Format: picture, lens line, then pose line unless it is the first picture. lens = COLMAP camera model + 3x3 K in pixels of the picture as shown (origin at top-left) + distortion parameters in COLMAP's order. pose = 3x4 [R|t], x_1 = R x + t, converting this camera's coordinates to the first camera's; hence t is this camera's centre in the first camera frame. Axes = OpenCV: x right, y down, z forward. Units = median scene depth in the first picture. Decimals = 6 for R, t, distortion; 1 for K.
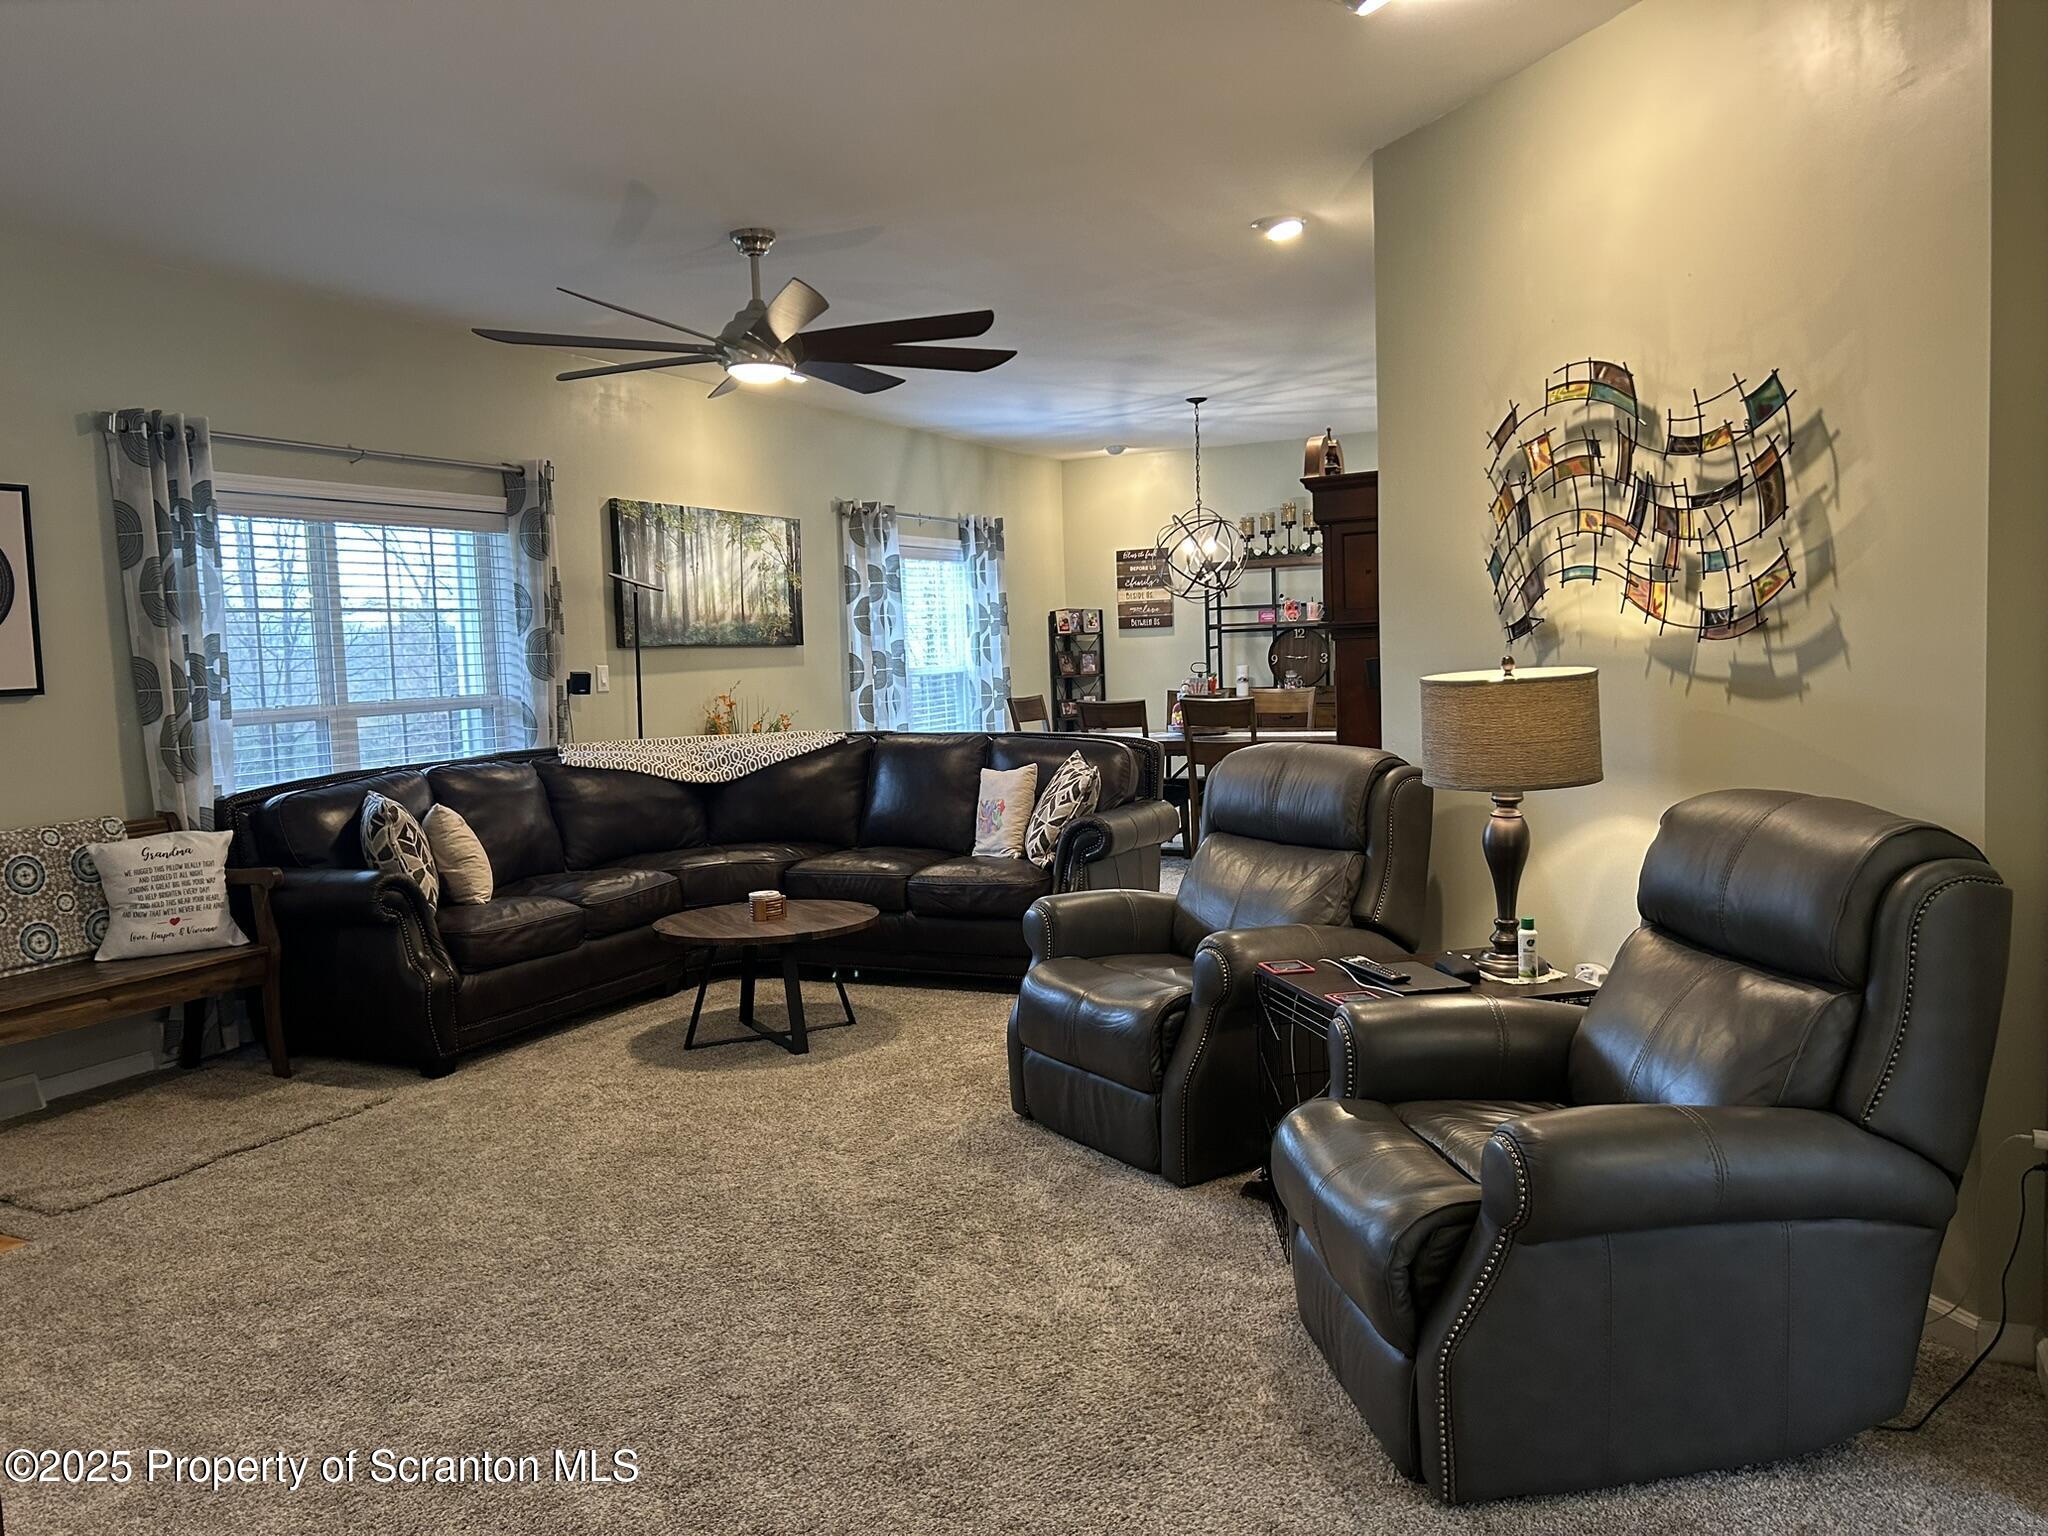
lens RADIAL K [[1558.8, 0, 978.2], [0, 1558.8, 762.9], [0, 0, 1]] dist [0.086787, -0.068461]
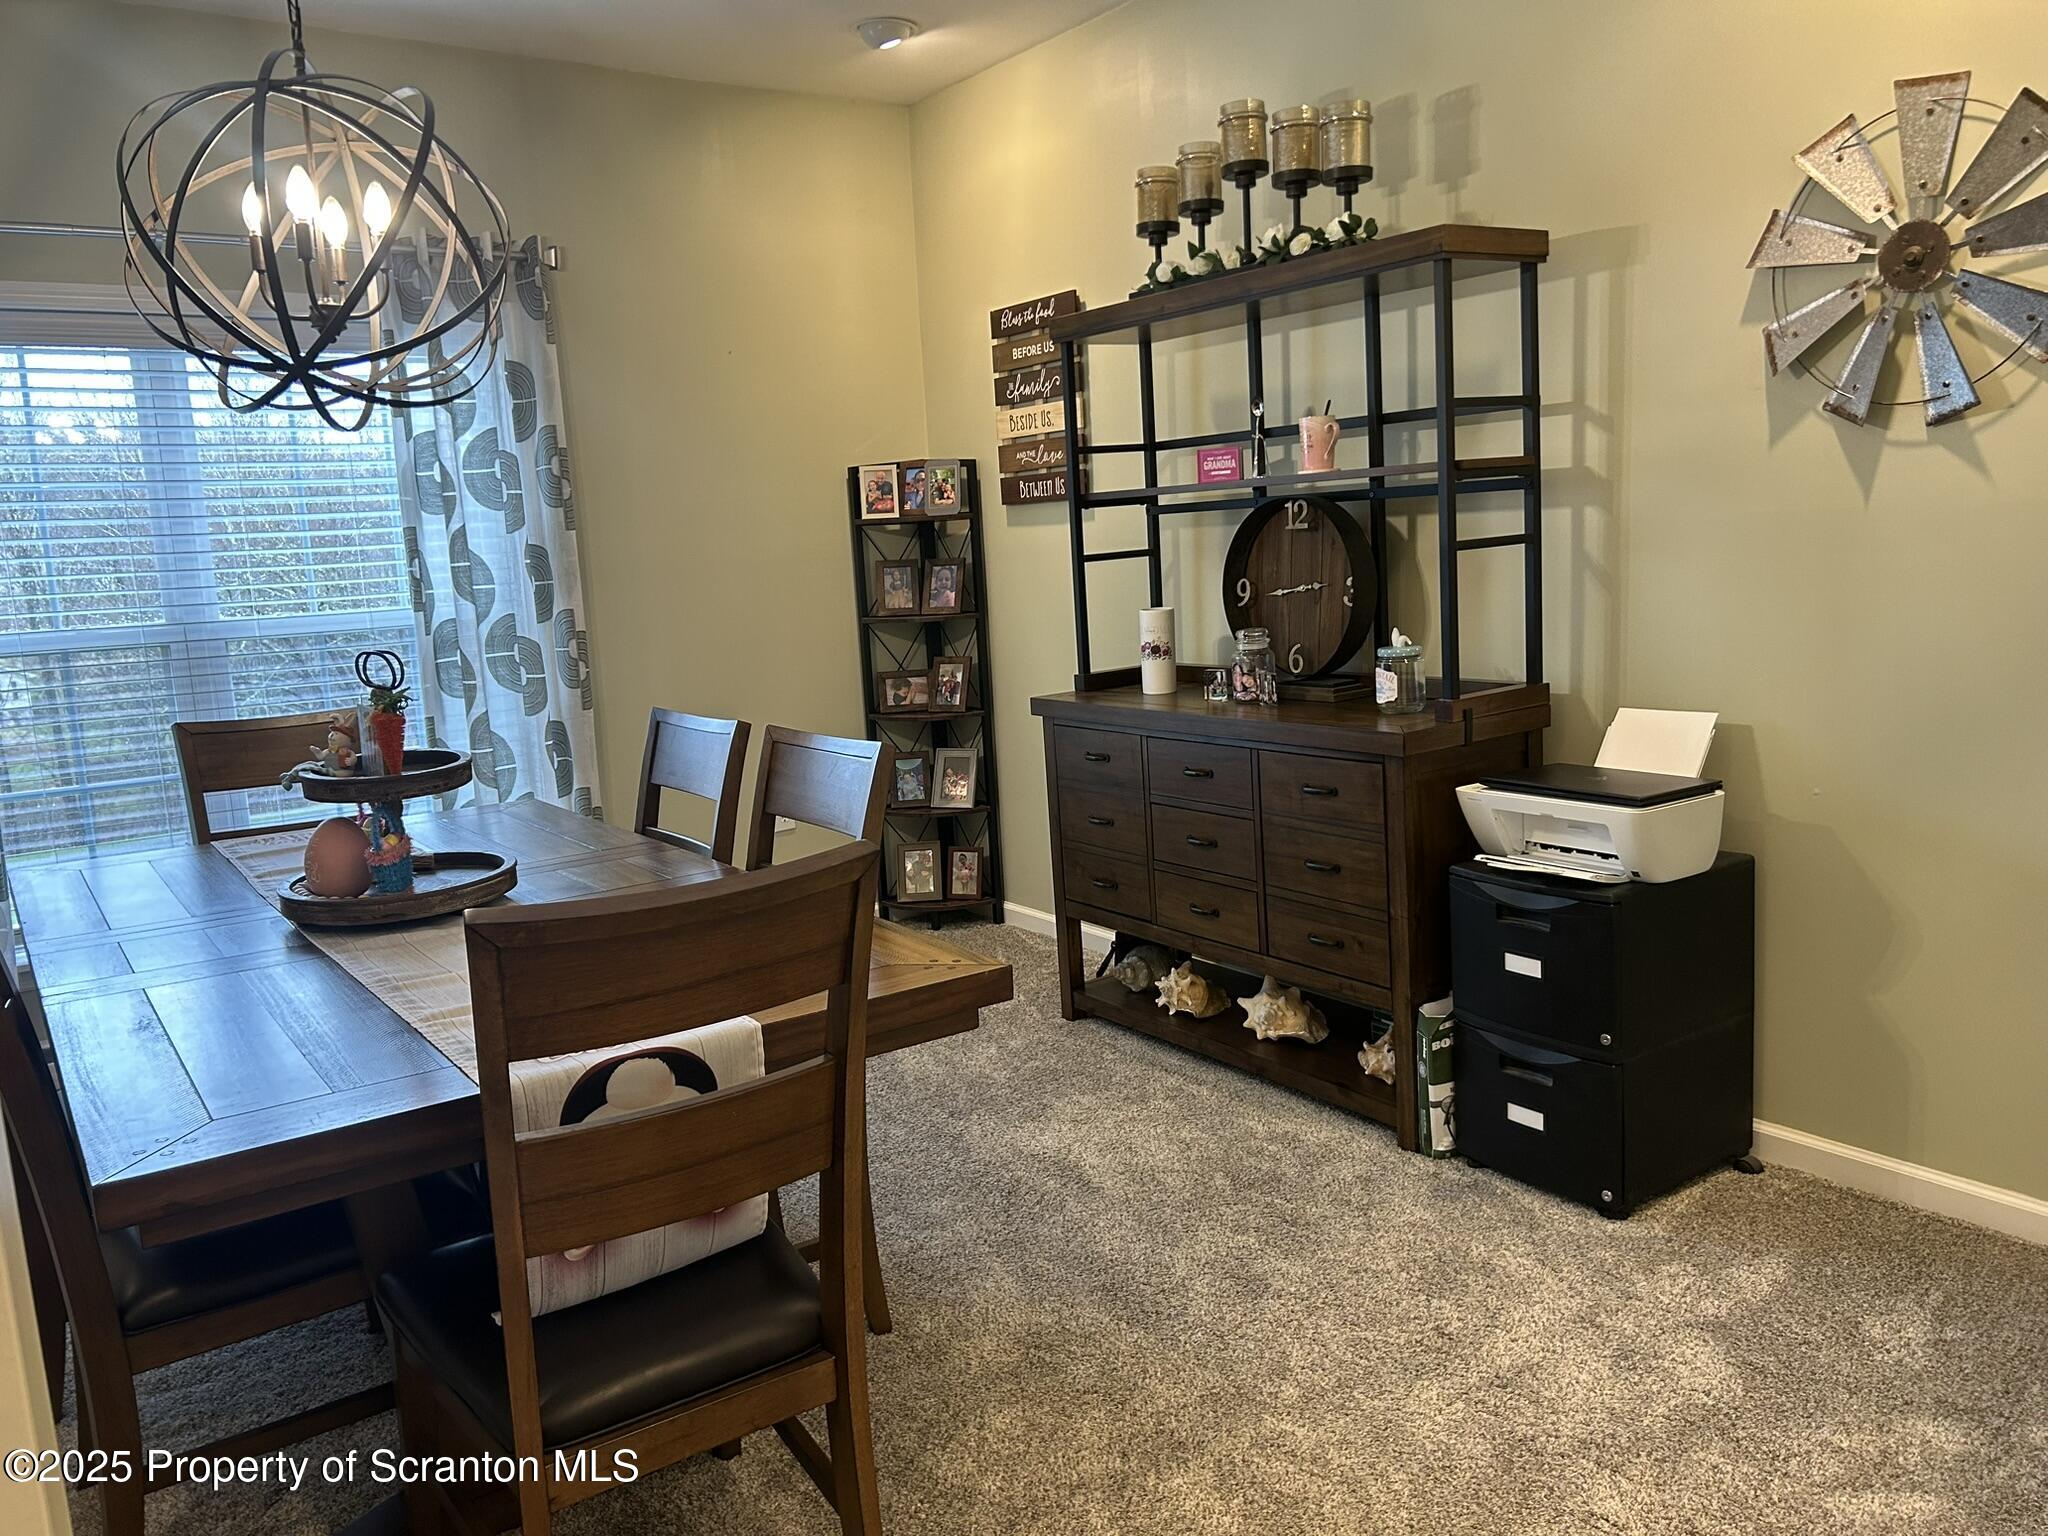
lens RADIAL K [[1544.2, 0, 1024.0], [0, 1544.2, 768.0], [0, 0, 1]] dist [0.062361, -0.071524]
pose [[0.889843, 0.059348, -0.452390, 0.299351], [-0.016683, 0.995073, 0.097726, -0.059498], [0.455961, -0.079414, 0.886450, 0.665035]]
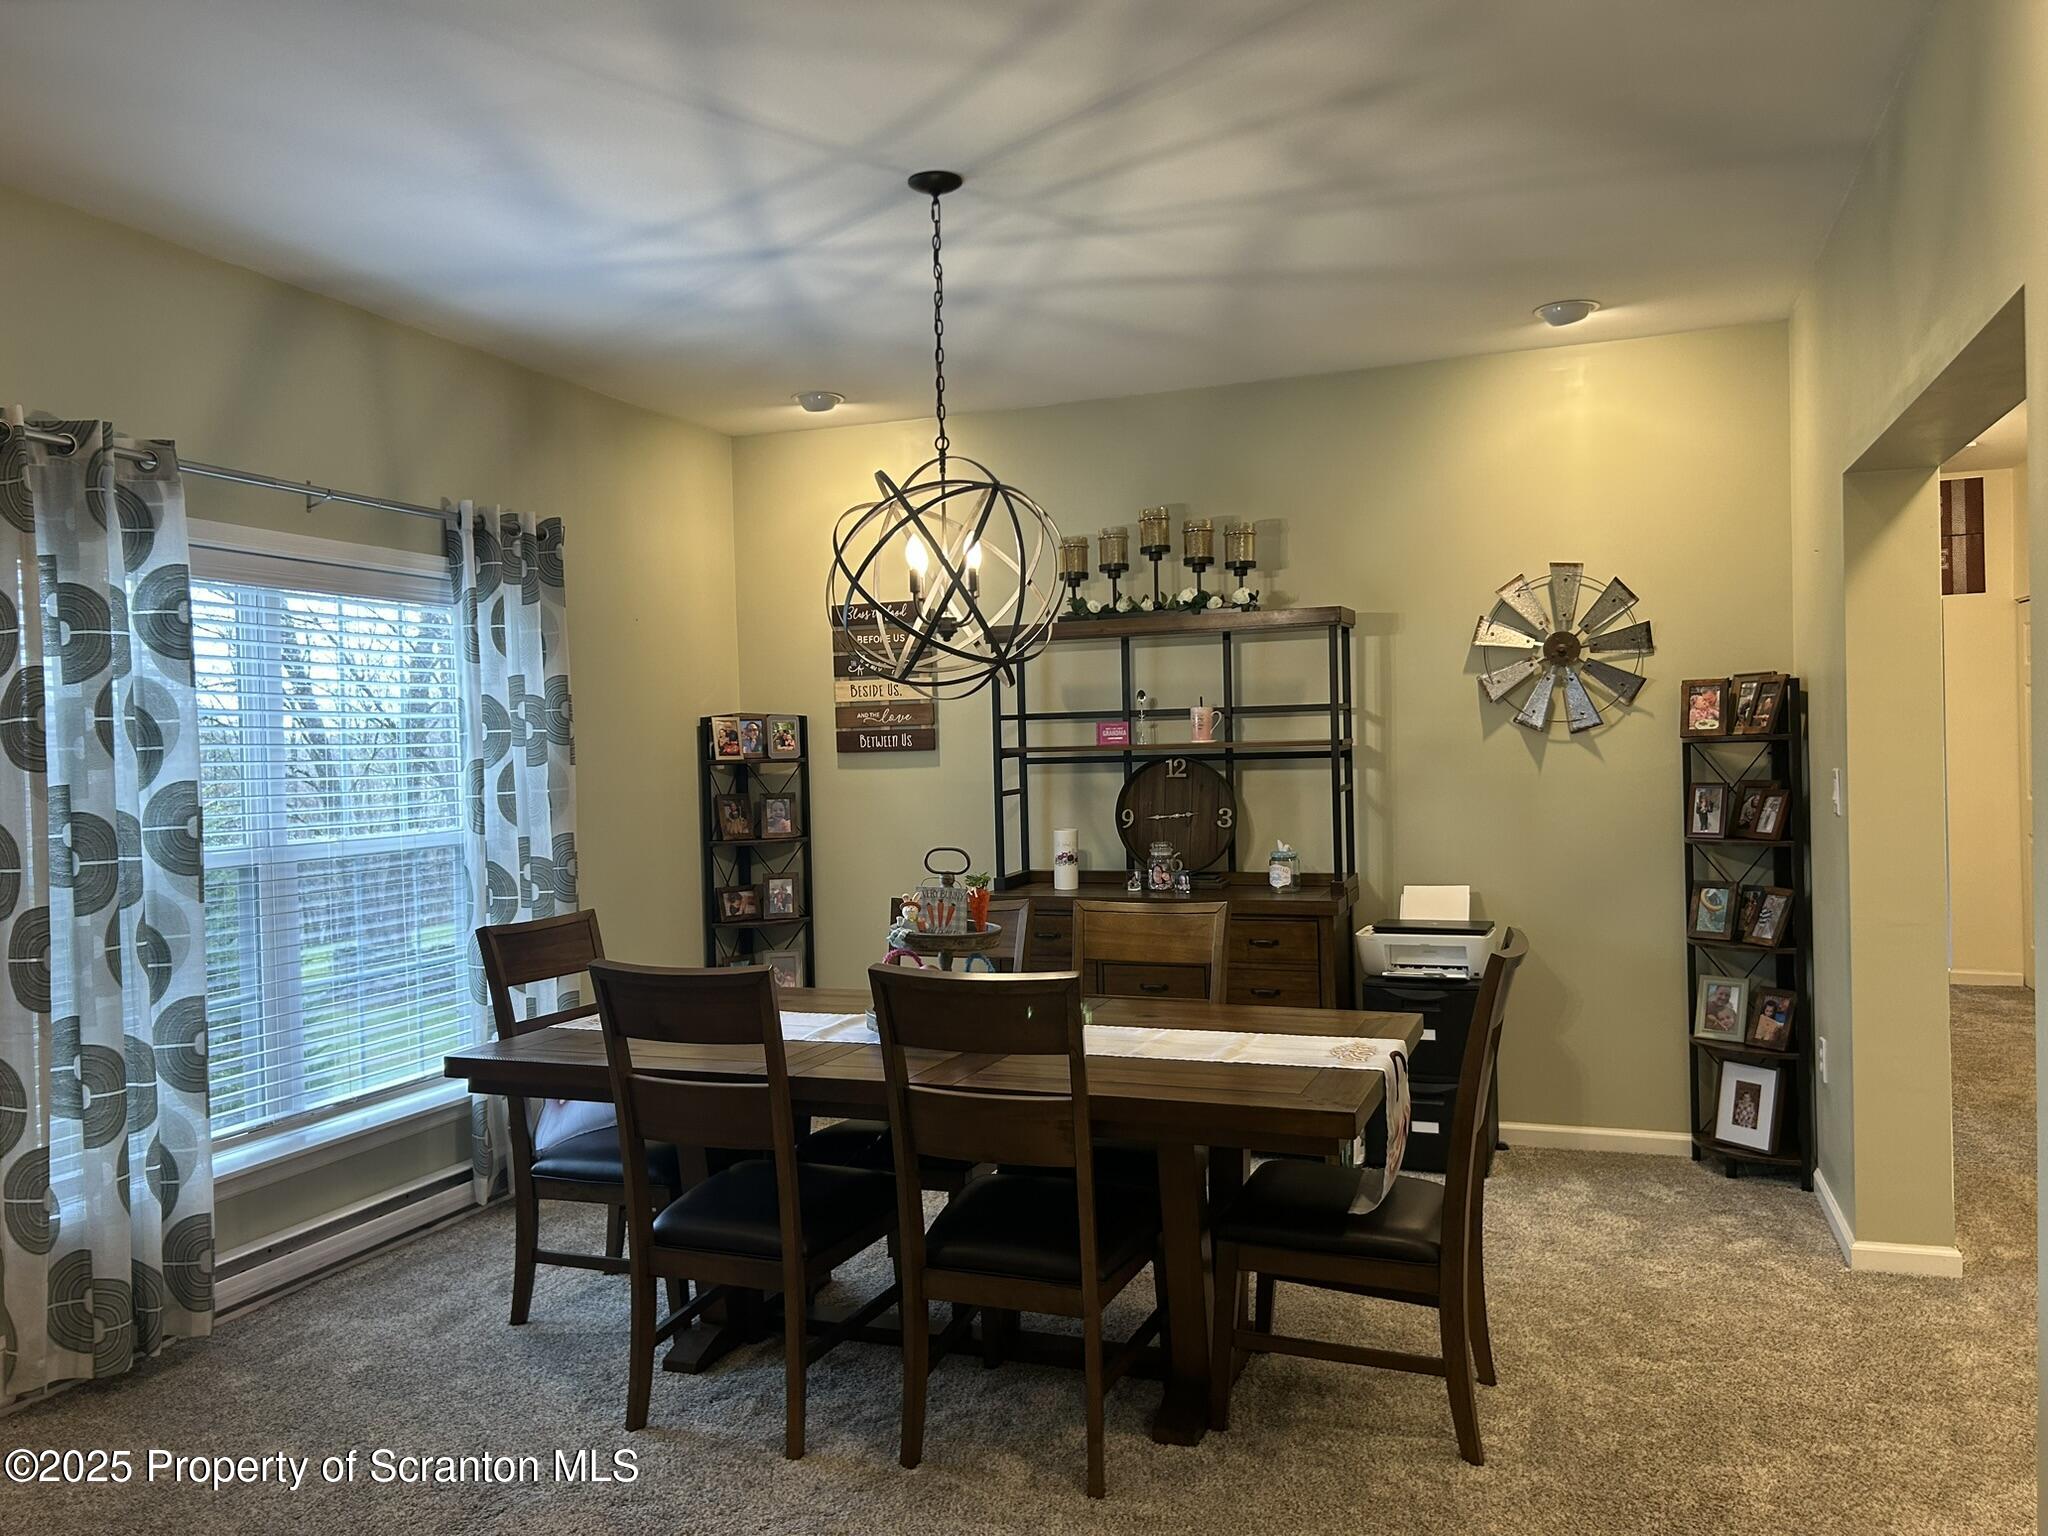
lens RADIAL K [[1535.7, 0, 997.6], [0, 1535.7, 771.7], [0, 0, 1]] dist [0.092255, -0.152055]
pose [[0.994116, 0.010365, 0.107823, 0.092574], [-0.003409, 0.997912, -0.064505, -0.048469], [-0.108266, 0.063758, 0.992075, 0.504173]]
